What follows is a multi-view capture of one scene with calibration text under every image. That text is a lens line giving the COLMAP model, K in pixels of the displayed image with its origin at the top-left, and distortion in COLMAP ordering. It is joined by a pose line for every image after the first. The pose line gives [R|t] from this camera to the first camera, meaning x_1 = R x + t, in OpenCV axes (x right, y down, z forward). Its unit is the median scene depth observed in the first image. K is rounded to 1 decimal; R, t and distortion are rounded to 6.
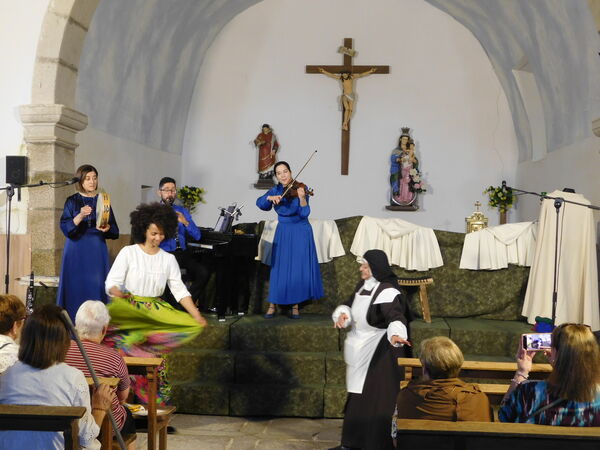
lens RADIAL K [[909.3, 0, 302.4], [0, 909.3, 227.6], [0, 0, 1]] dist [0.022235, 0.000000]
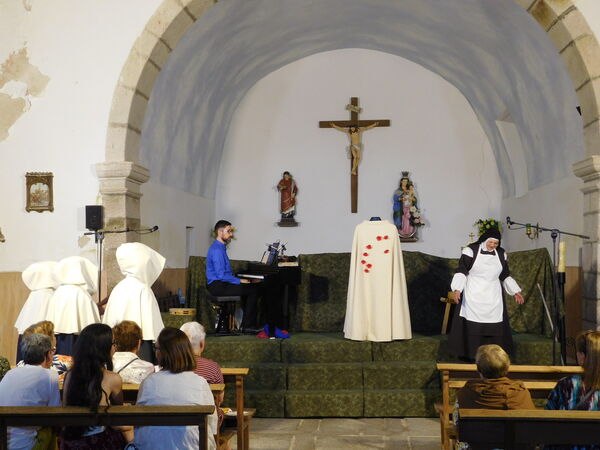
lens RADIAL K [[799.7, 0, 302.2], [0, 799.7, 225.3], [0, 0, 1]] dist [0.087524, 0.000000]
pose [[0.999662, -0.025267, 0.006069, -0.028268], [0.025493, 0.998849, -0.040640, -0.001554], [-0.005035, 0.040781, 0.999155, -0.033946]]
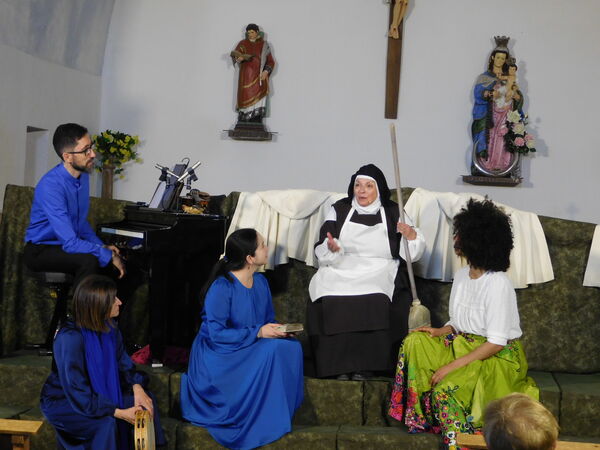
lens RADIAL K [[1630.5, 0, 300.1], [0, 1630.5, 230.0], [0, 0, 1]] dist [0.052924, 0.000000]
pose [[0.999535, 0.027176, -0.013837, 0.006503], [-0.027061, 0.999598, 0.008423, 0.003846], [0.014061, -0.008044, 0.999869, -0.005558]]
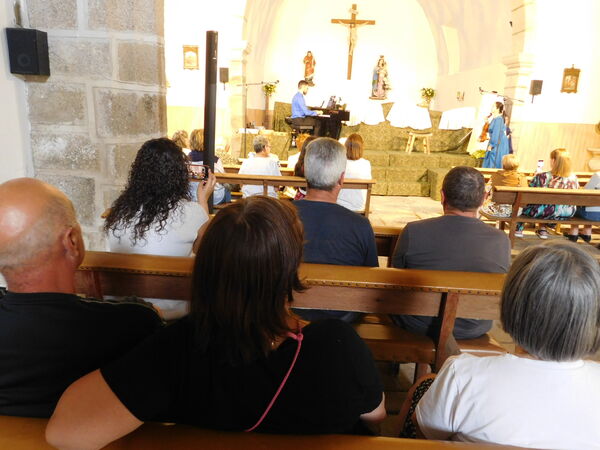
lens RADIAL K [[490.3, 0, 299.9], [0, 490.3, 221.9], [0, 0, 1]] dist [0.003146, 0.011727]
pose [[0.997525, 0.005612, 0.070087, -0.132323], [-0.021477, 0.973490, 0.227718, 0.001548], [-0.066951, -0.228660, 0.971202, -0.080318]]
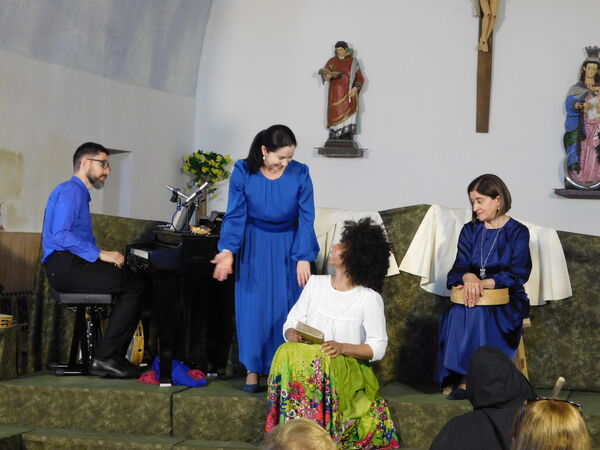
lens RADIAL K [[1630.5, 0, 299.1], [0, 1630.5, 227.3], [0, 0, 1]] dist [0.052924, 0.000000]
pose [[0.991092, 0.012170, -0.132621, 0.069990], [-0.012285, 0.999925, -0.000049, 0.001244], [0.132610, 0.001678, 0.991167, 0.000045]]
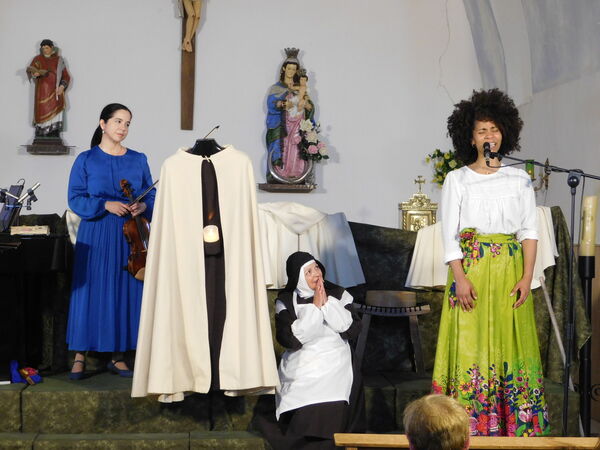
lens RADIAL K [[1630.5, 0, 302.7], [0, 1630.5, 229.7], [0, 0, 1]] dist [0.052924, 0.000000]
pose [[0.990499, -0.006928, 0.137344, -0.023397], [0.006309, 0.999968, 0.004940, 0.000411], [-0.137374, -0.004027, 0.990511, -0.029019]]
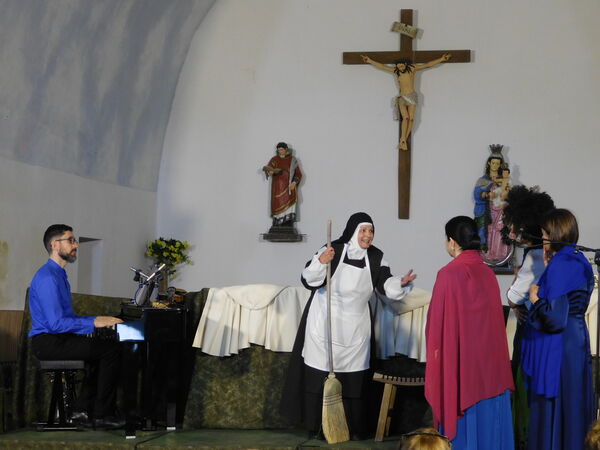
lens RADIAL K [[1443.7, 0, 304.0], [0, 1443.7, 224.8], [0, 0, 1]] dist [0.028733, 0.000000]
pose [[0.995156, -0.008871, -0.097906, 0.078009], [0.003440, 0.998453, -0.055504, 0.003029], [0.098247, 0.054899, 0.993647, -0.026725]]
